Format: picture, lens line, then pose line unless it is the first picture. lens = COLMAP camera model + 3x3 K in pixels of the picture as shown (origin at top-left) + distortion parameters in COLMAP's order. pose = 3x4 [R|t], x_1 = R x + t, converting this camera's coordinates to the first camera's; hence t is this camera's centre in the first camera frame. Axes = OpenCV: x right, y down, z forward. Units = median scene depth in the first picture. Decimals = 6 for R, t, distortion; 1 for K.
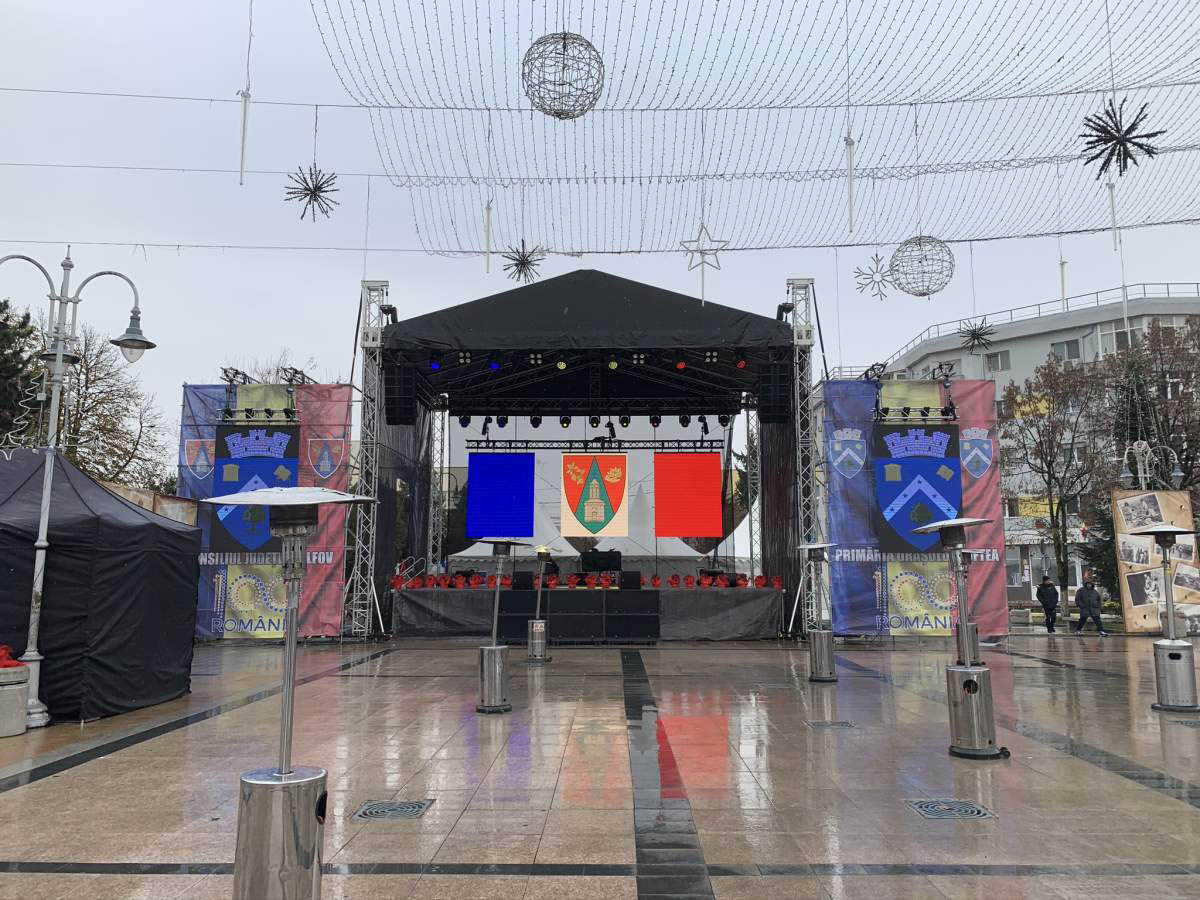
lens RADIAL K [[917.1, 0, 597.4], [0, 917.1, 452.6], [0, 0, 1]] dist [0.028670, -0.021290]
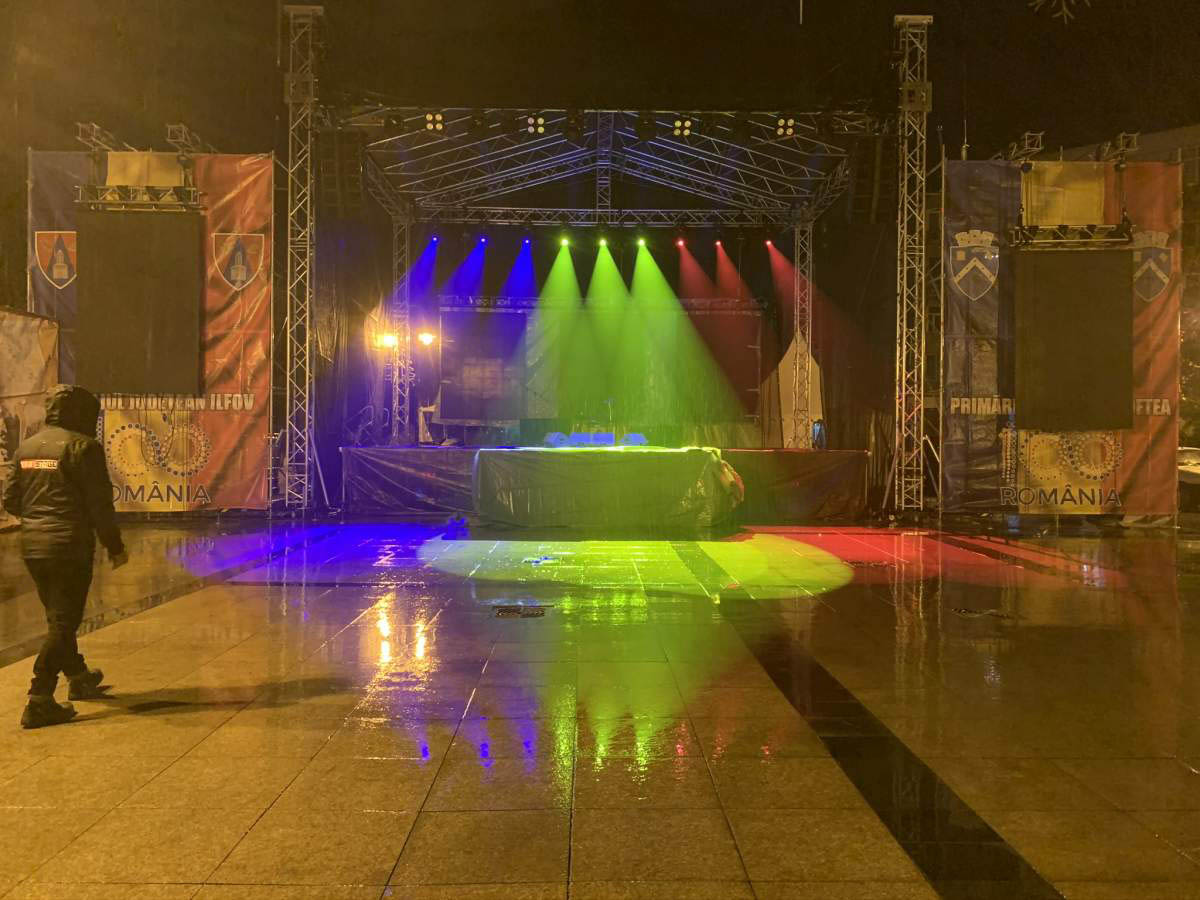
lens RADIAL K [[917.1, 0, 601.2], [0, 917.1, 445.5], [0, 0, 1]] dist [0.028670, -0.021290]
pose [[0.999198, 0.008499, 0.039122, -0.045989], [-0.013711, 0.990757, 0.134956, 0.047500], [-0.037613, -0.135384, 0.990079, 0.277638]]
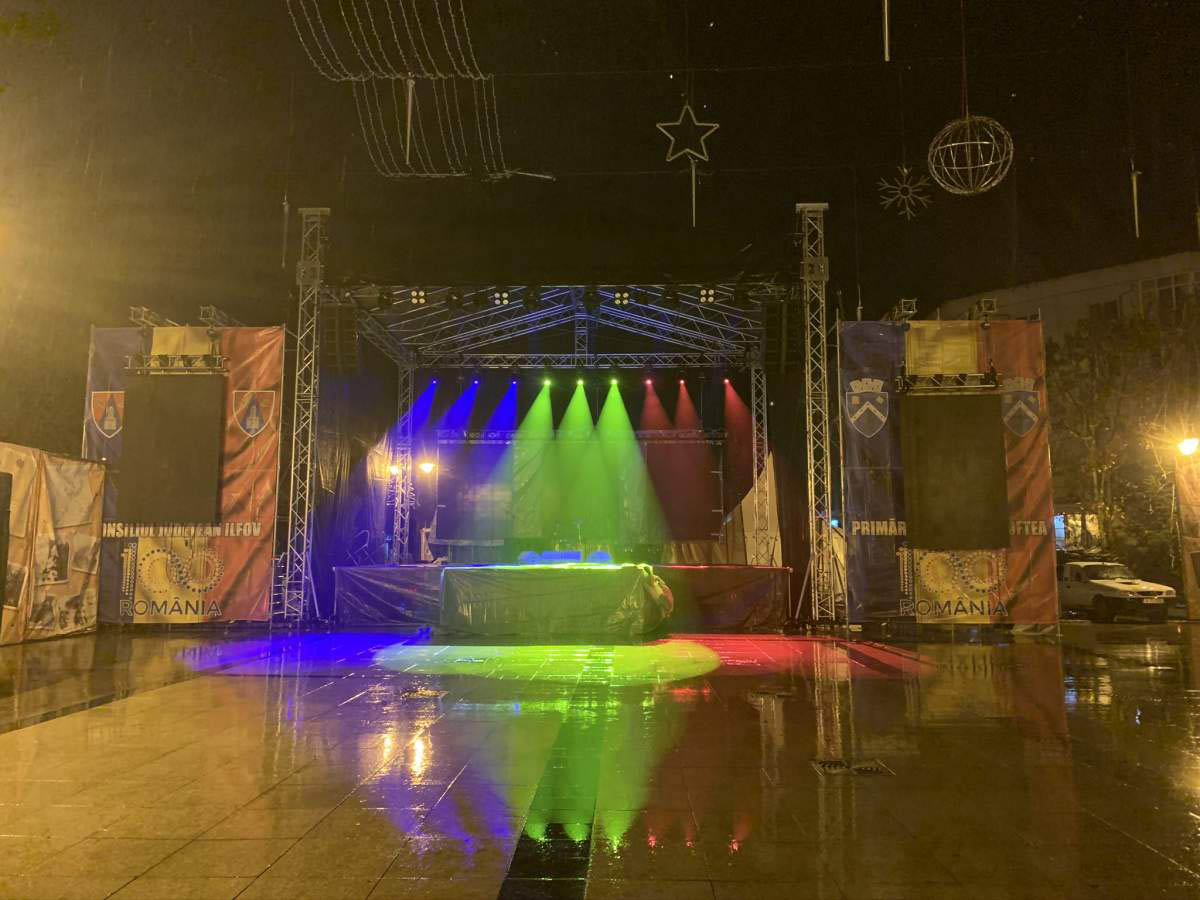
lens RADIAL K [[917.1, 0, 599.4], [0, 917.1, 445.4], [0, 0, 1]] dist [0.028670, -0.021290]
pose [[0.999929, 0.001582, -0.011841, 0.036341], [-0.001437, 0.999924, 0.012275, 0.025394], [0.011860, -0.012257, 0.999855, 0.151291]]
